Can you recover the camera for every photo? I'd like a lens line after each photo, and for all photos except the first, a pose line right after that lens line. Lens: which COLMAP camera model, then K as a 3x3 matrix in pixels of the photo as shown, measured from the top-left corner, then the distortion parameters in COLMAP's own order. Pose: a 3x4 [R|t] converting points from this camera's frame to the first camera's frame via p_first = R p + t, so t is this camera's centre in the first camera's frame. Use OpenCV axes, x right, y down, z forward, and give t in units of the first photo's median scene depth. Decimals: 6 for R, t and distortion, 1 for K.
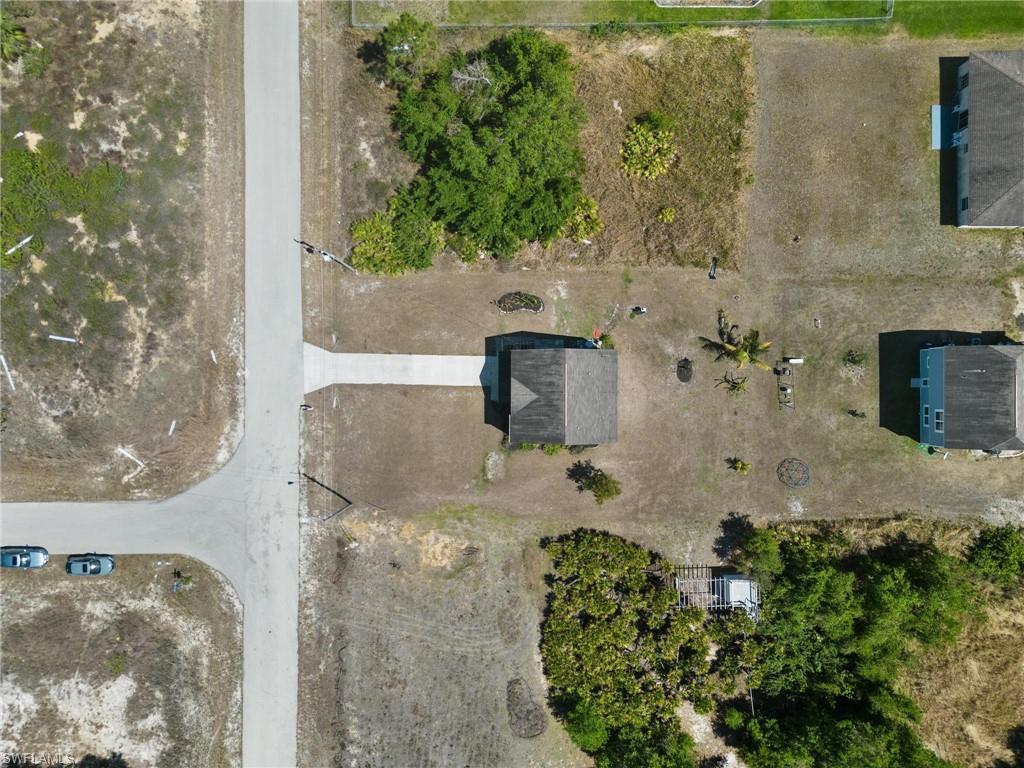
lens RADIAL K [[718.5, 0, 516.2], [0, 718.5, 381.9], [0, 0, 1]] dist [0.070780, -0.071683]
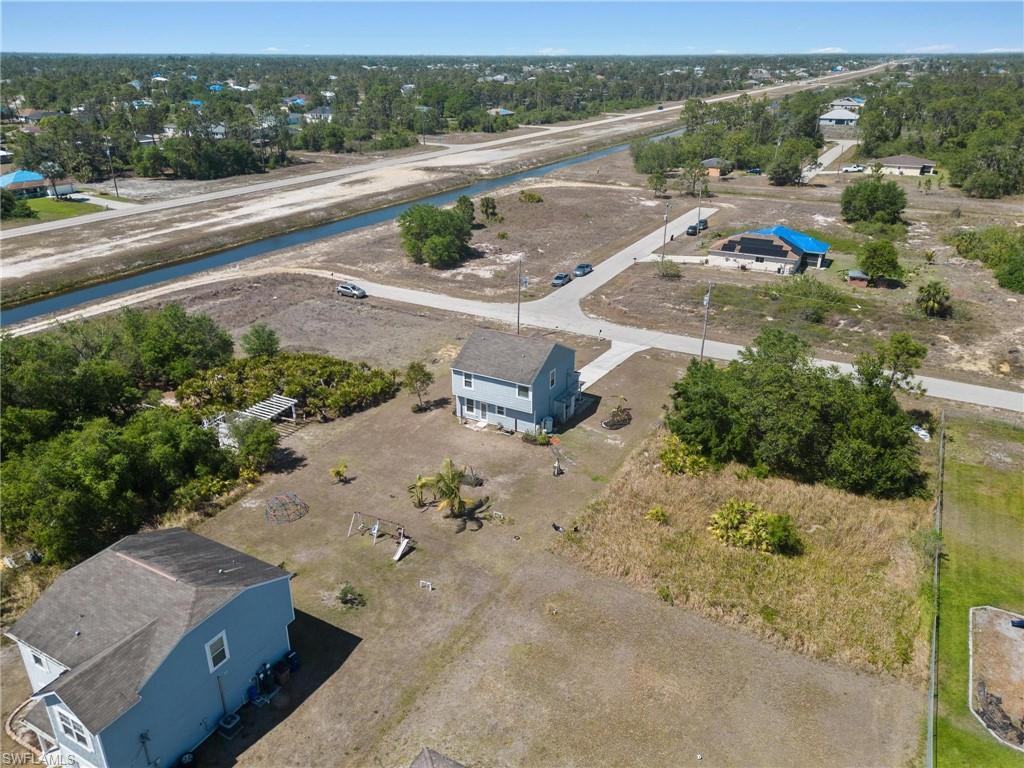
lens RADIAL K [[731.8, 0, 518.5], [0, 731.8, 382.5], [0, 0, 1]] dist [0.097926, -0.144420]
pose [[-0.472589, 0.369351, -0.800149, 0.840809], [-0.881082, -0.178631, 0.437934, -0.414842], [0.018820, 0.911960, 0.409848, 0.539045]]
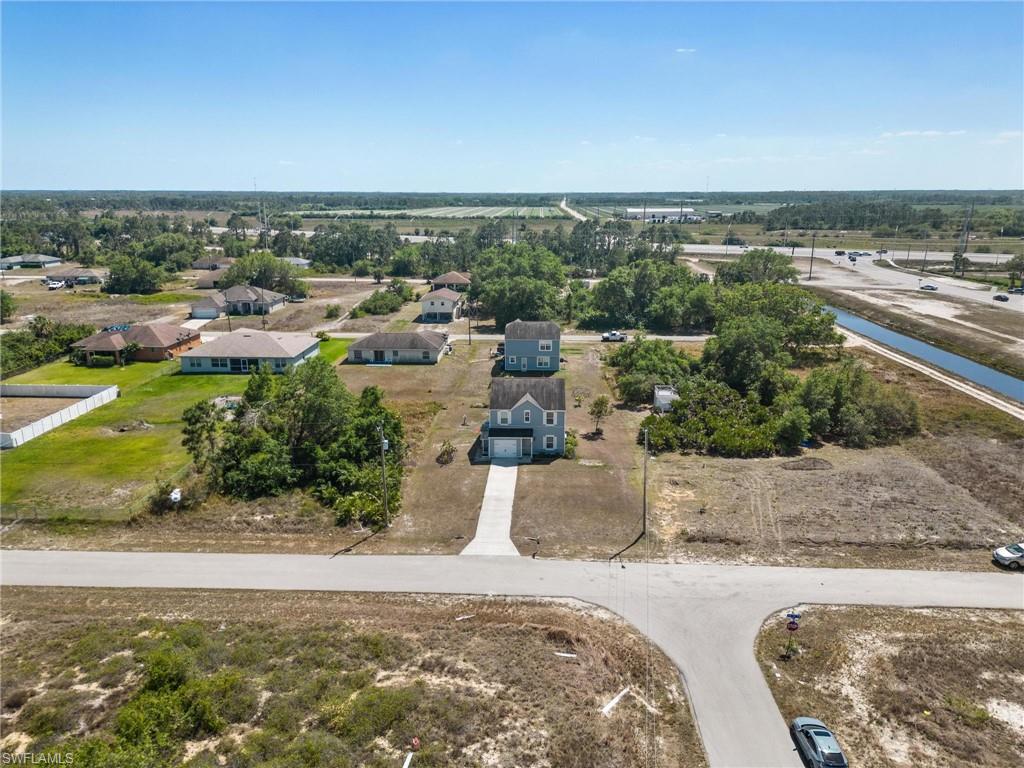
lens RADIAL K [[717.2, 0, 499.5], [0, 717.2, 383.9], [0, 0, 1]] dist [0.085310, -0.075389]
pose [[0.056920, -0.243941, 0.968118, -1.065160], [0.998282, 0.027426, -0.051783, 0.030592], [-0.013920, 0.969402, 0.245083, 0.599616]]
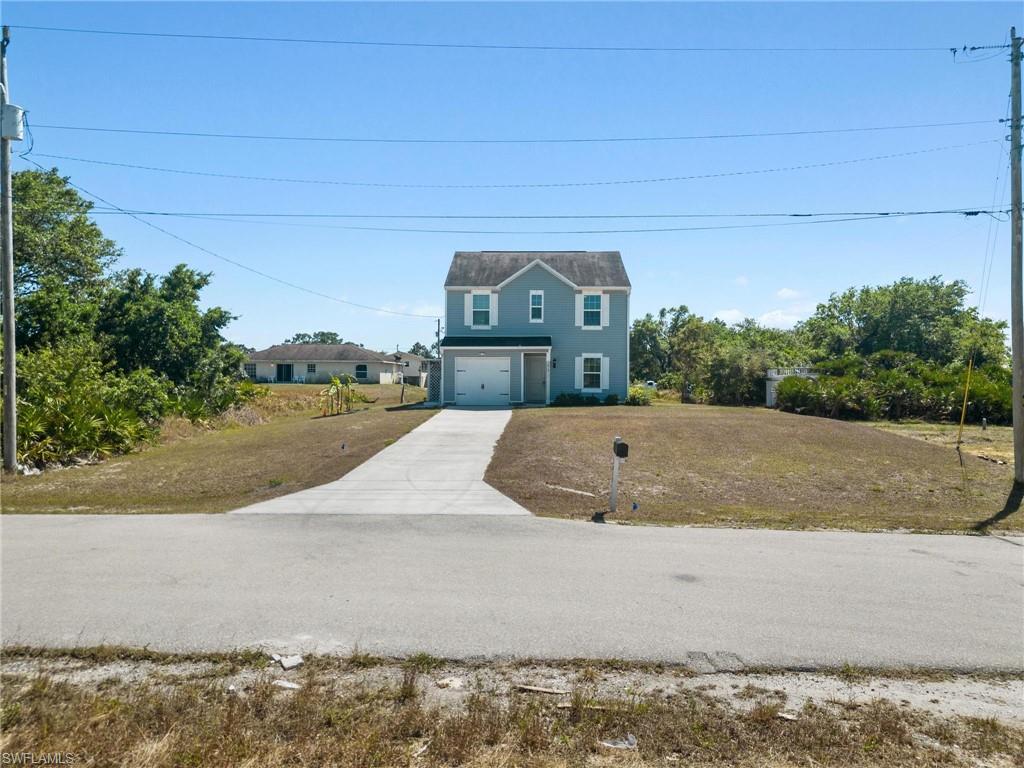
lens RADIAL K [[726.4, 0, 504.8], [0, 726.4, 385.1], [0, 0, 1]] dist [0.061967, -0.000972]
pose [[0.037471, 0.007568, 0.999269, -0.464555], [0.998940, 0.026484, -0.037659, 0.015750], [-0.026750, 0.999621, -0.006568, 0.972939]]
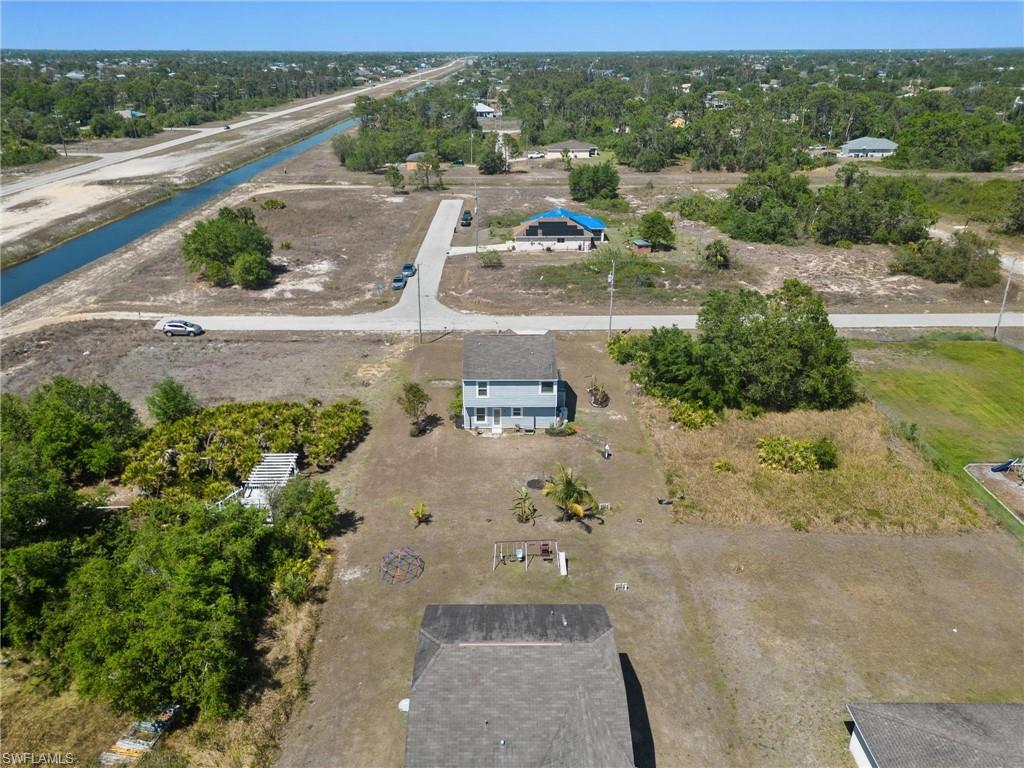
lens RADIAL K [[730.9, 0, 517.1], [0, 730.9, 369.2], [0, 0, 1]] dist [0.077644, -0.085510]
pose [[0.020215, 0.407650, -0.912914, 0.937879], [-0.999701, 0.020781, -0.012857, 0.020207], [0.013730, 0.912902, 0.407948, 0.528618]]
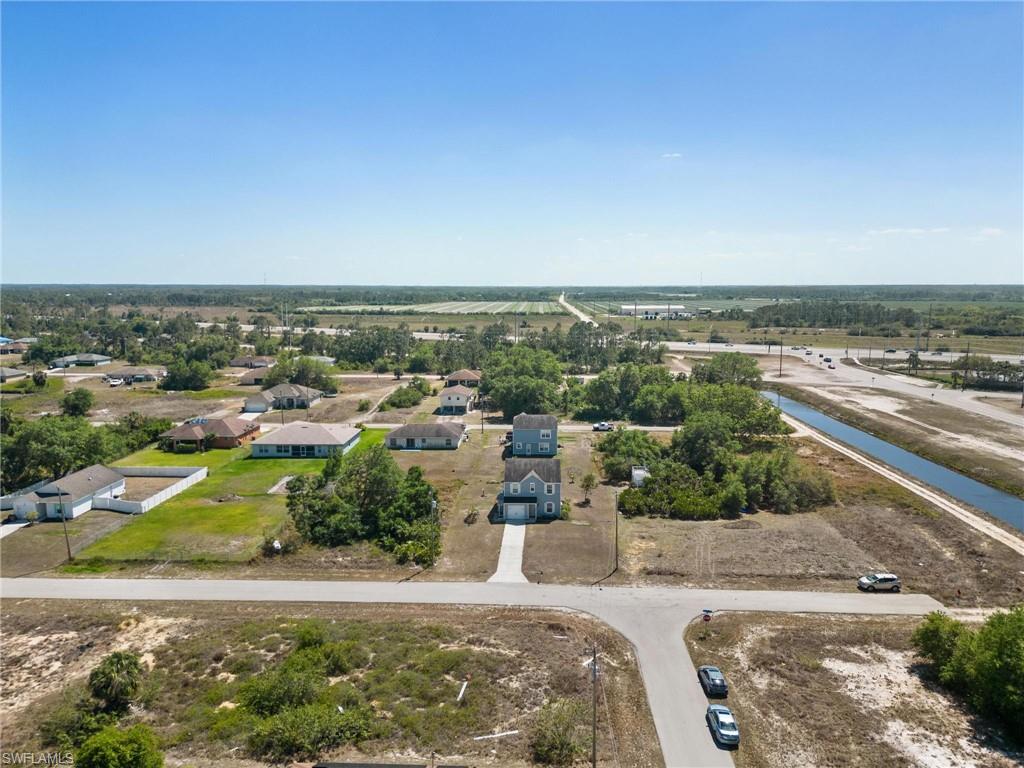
lens RADIAL K [[719.9, 0, 495.6], [0, 719.9, 382.3], [0, 0, 1]] dist [0.084307, -0.076459]
pose [[0.062752, -0.121879, 0.990559, -1.459488], [0.997944, 0.020642, -0.060680, 0.027567], [-0.013052, 0.992330, 0.122923, 0.520449]]
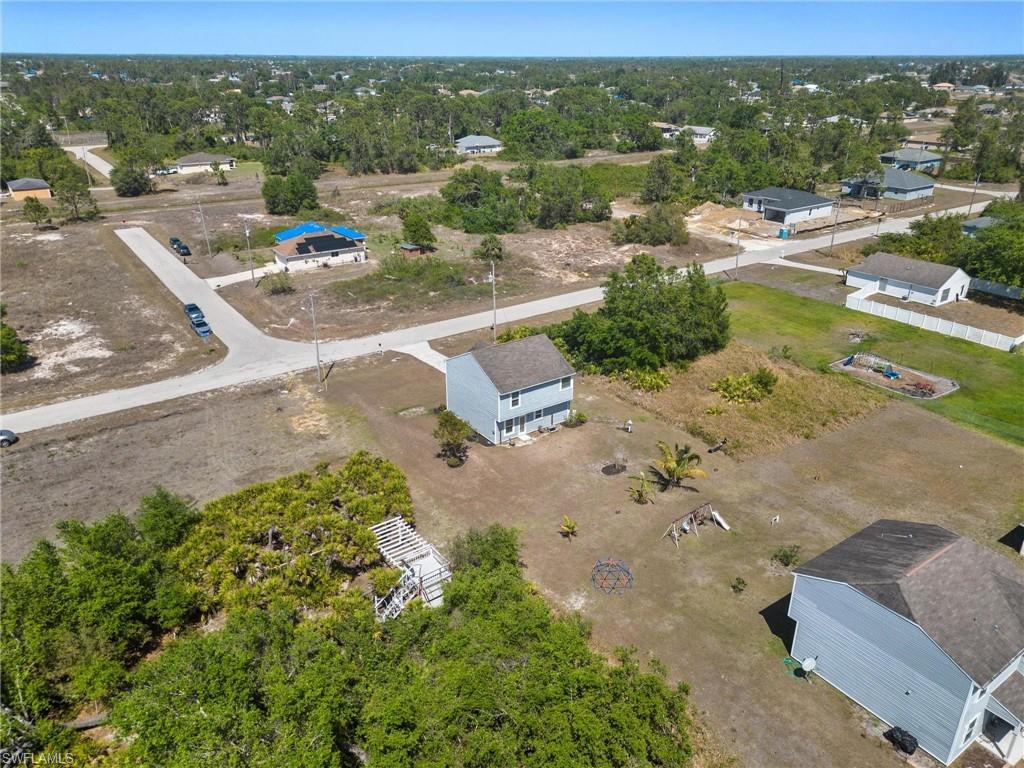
lens RADIAL K [[718.5, 0, 516.2], [0, 718.5, 381.9], [0, 0, 1]] dist [0.070780, -0.071683]
pose [[0.586369, 0.344435, -0.733168, 0.761099], [-0.810044, 0.249553, -0.530615, 0.512613], [0.000202, 0.905035, 0.425337, 0.524962]]
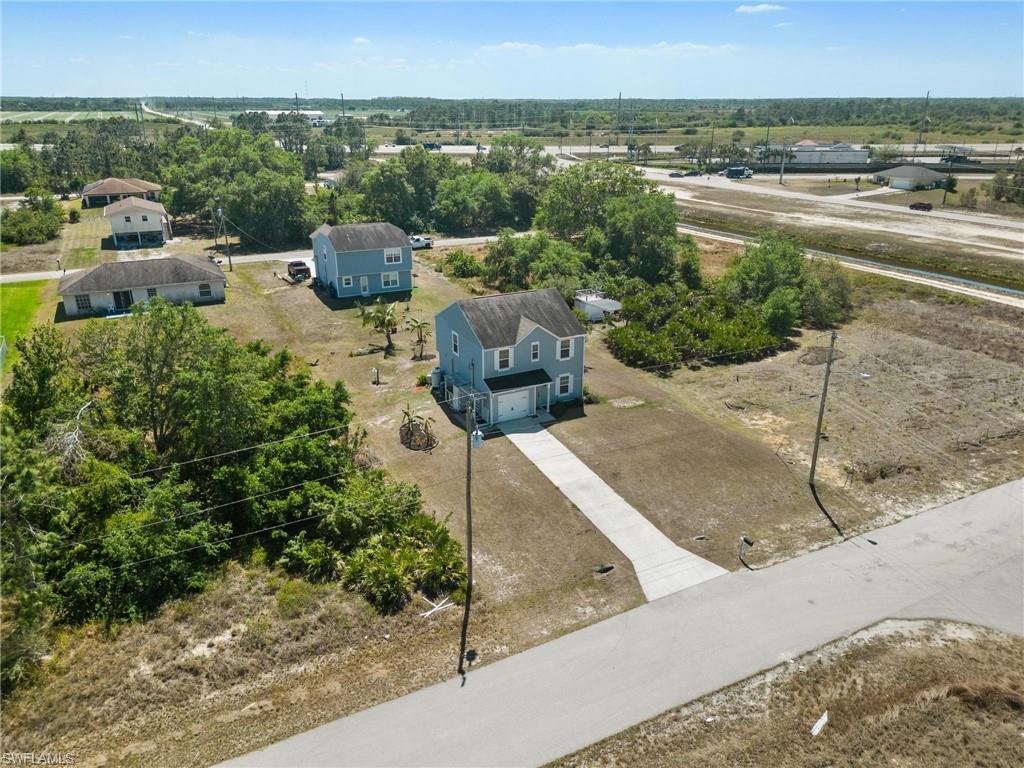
lens RADIAL K [[747.2, 0, 507.9], [0, 747.2, 383.7], [0, 0, 1]] dist [0.070901, -0.078453]
pose [[-0.453286, -0.302480, 0.838474, -0.631724], [0.891330, -0.145498, 0.429372, -0.335315], [-0.007881, 0.941985, 0.335561, 0.697209]]
